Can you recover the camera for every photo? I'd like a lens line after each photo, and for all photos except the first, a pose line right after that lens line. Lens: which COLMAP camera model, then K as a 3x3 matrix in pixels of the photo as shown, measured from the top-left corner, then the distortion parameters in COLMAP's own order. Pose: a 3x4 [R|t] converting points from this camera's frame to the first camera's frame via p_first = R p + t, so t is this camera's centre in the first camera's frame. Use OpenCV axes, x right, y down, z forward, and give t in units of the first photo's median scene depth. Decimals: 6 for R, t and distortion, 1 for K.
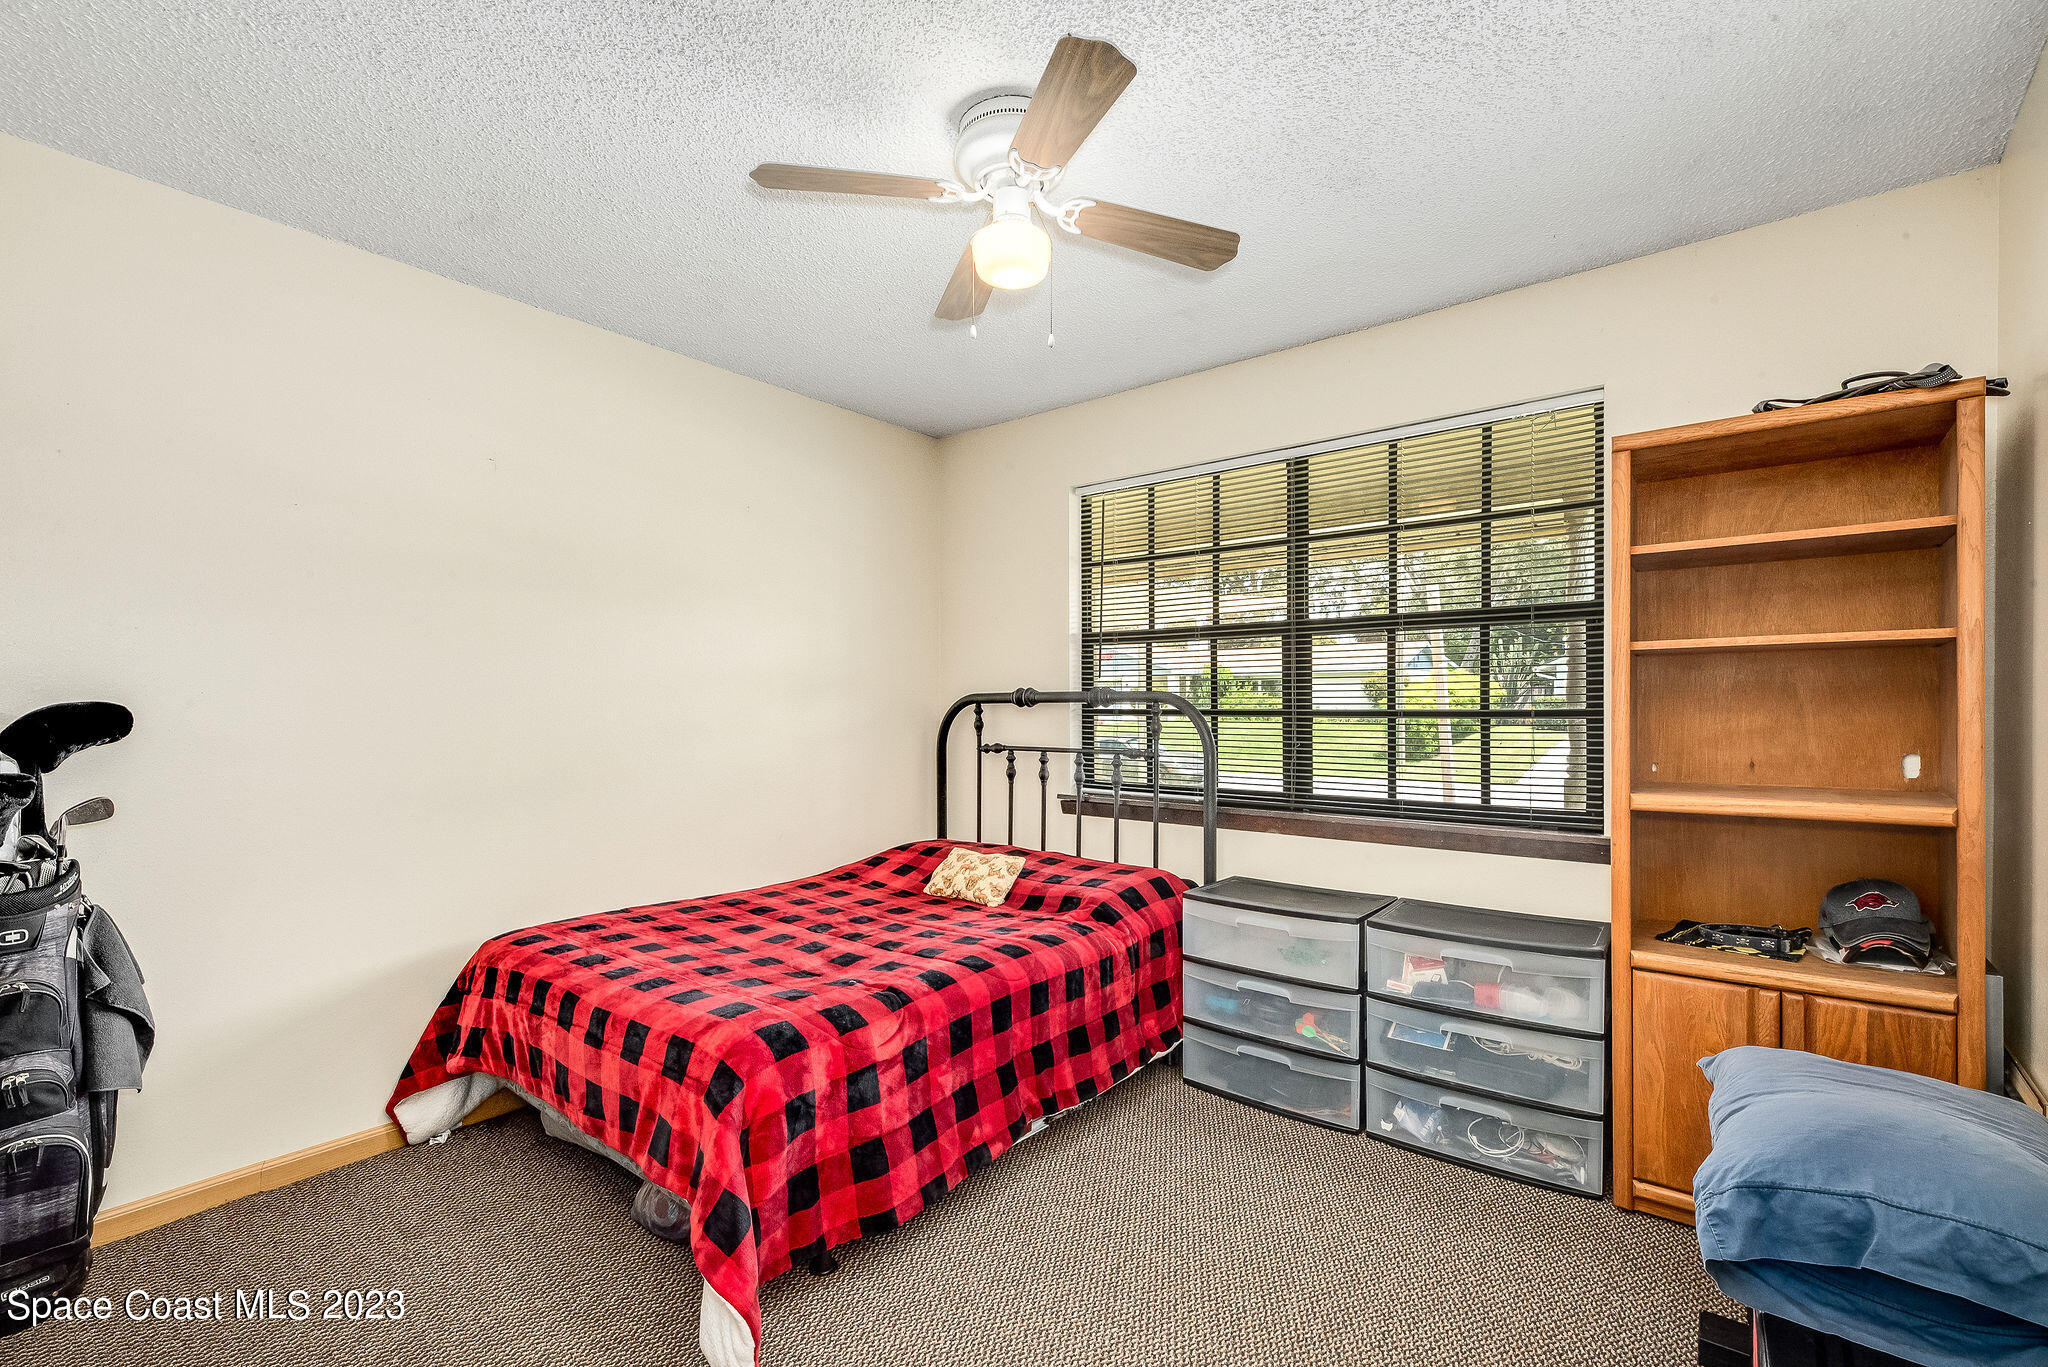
lens RADIAL K [[912.0, 0, 987.3], [0, 912.0, 700.2], [0, 0, 1]] dist [-0.001896, 0.000341]
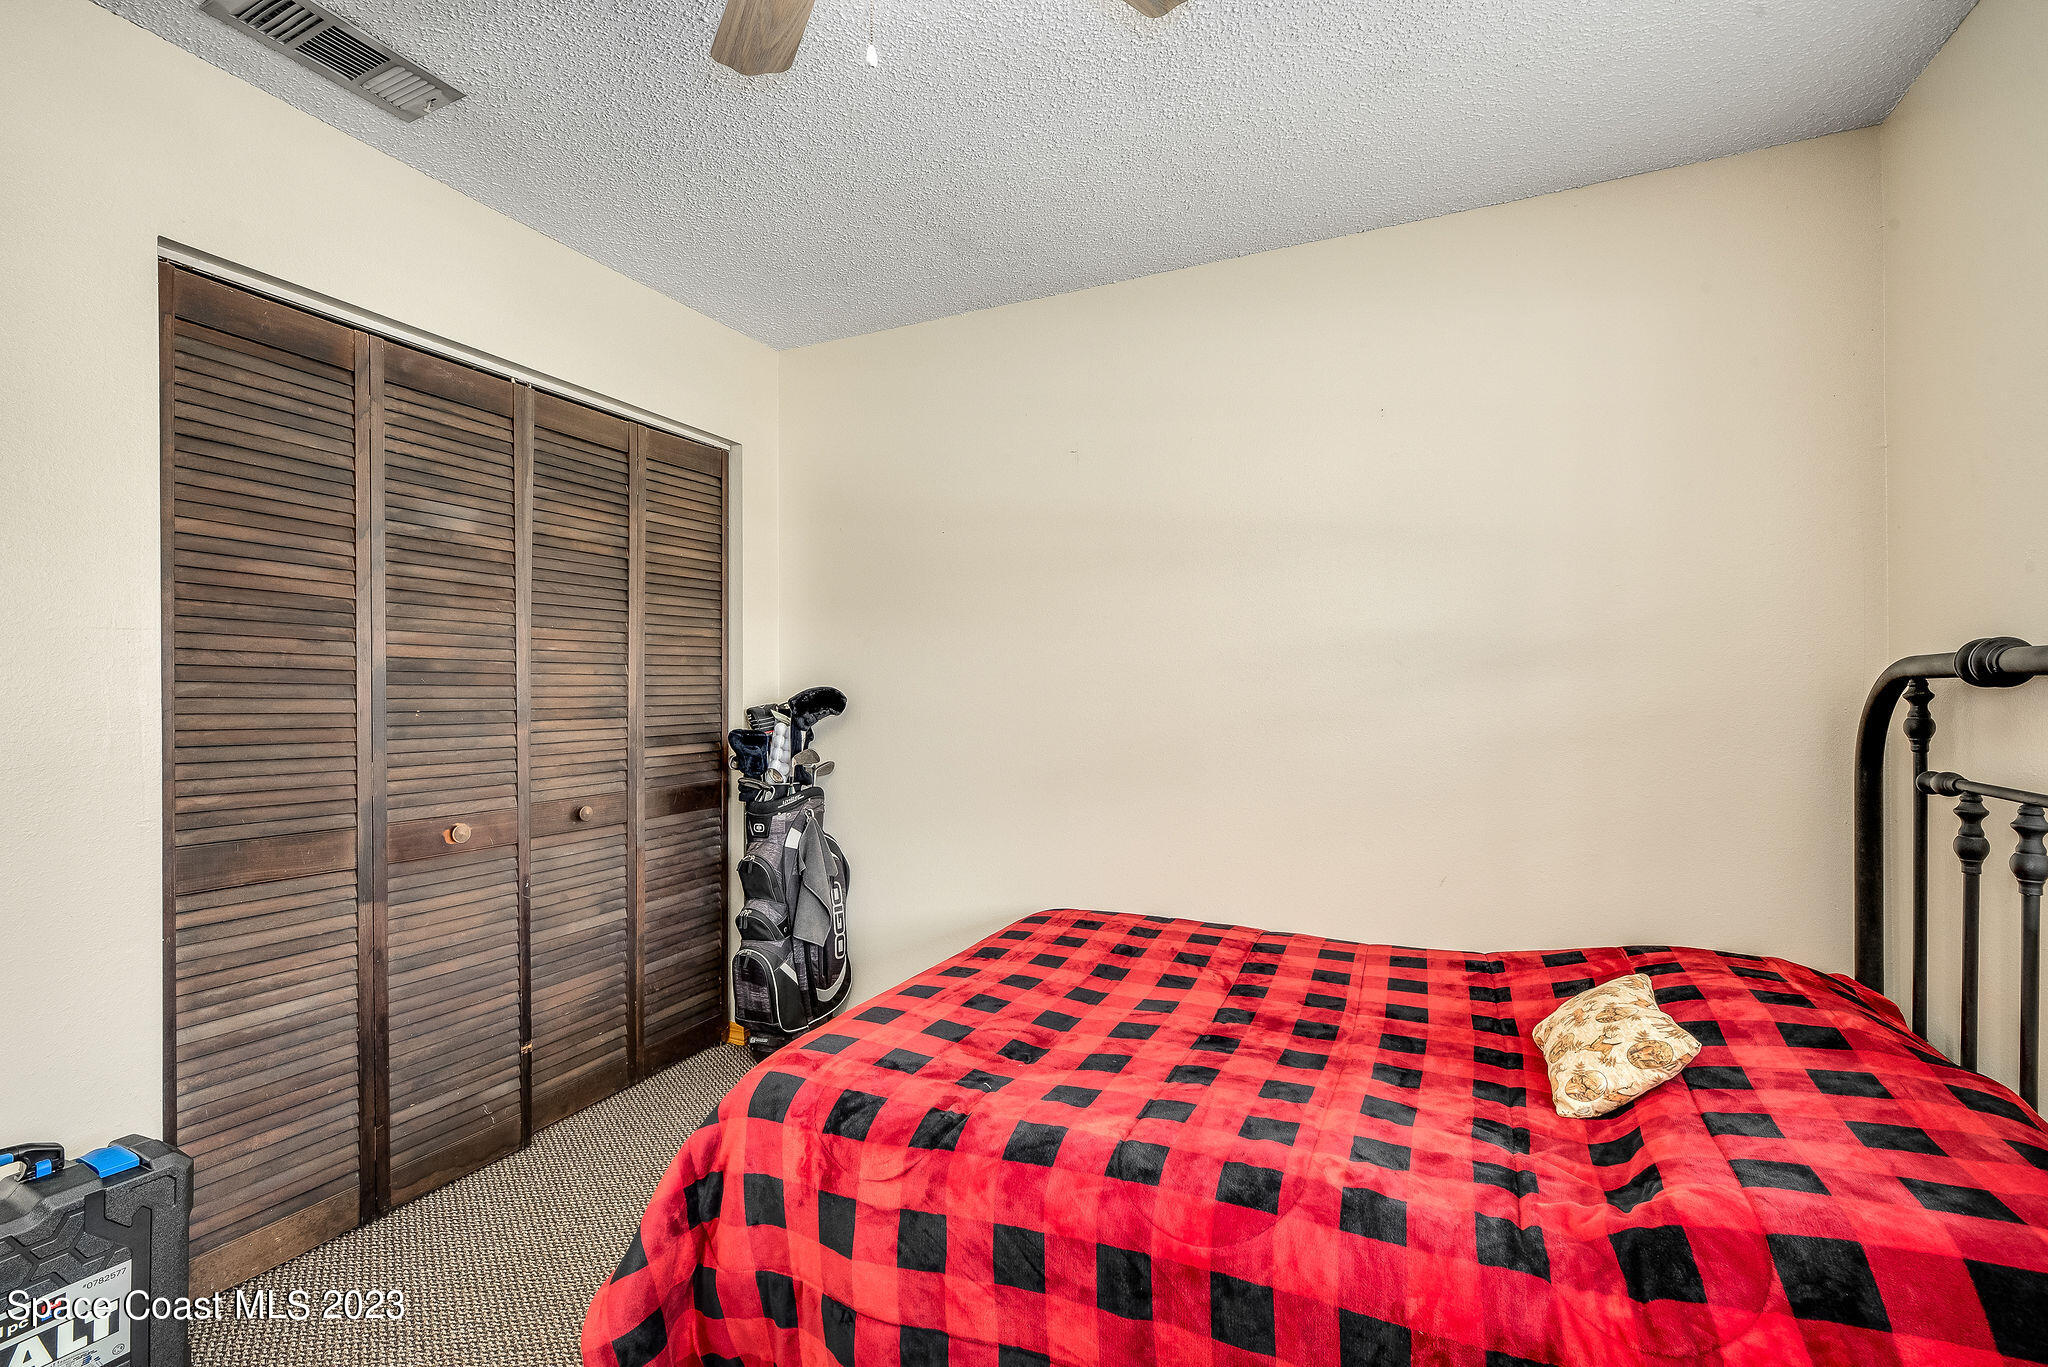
lens RADIAL K [[873.7, 0, 1024.0], [0, 873.7, 683.5], [0, 0, 1]] dist [0.001300, 0.000201]
pose [[0.273879, -0.008551, -0.961726, 0.430032], [0.009682, 0.999934, -0.006134, 0.006651], [0.961715, -0.007632, 0.273944, 0.725802]]
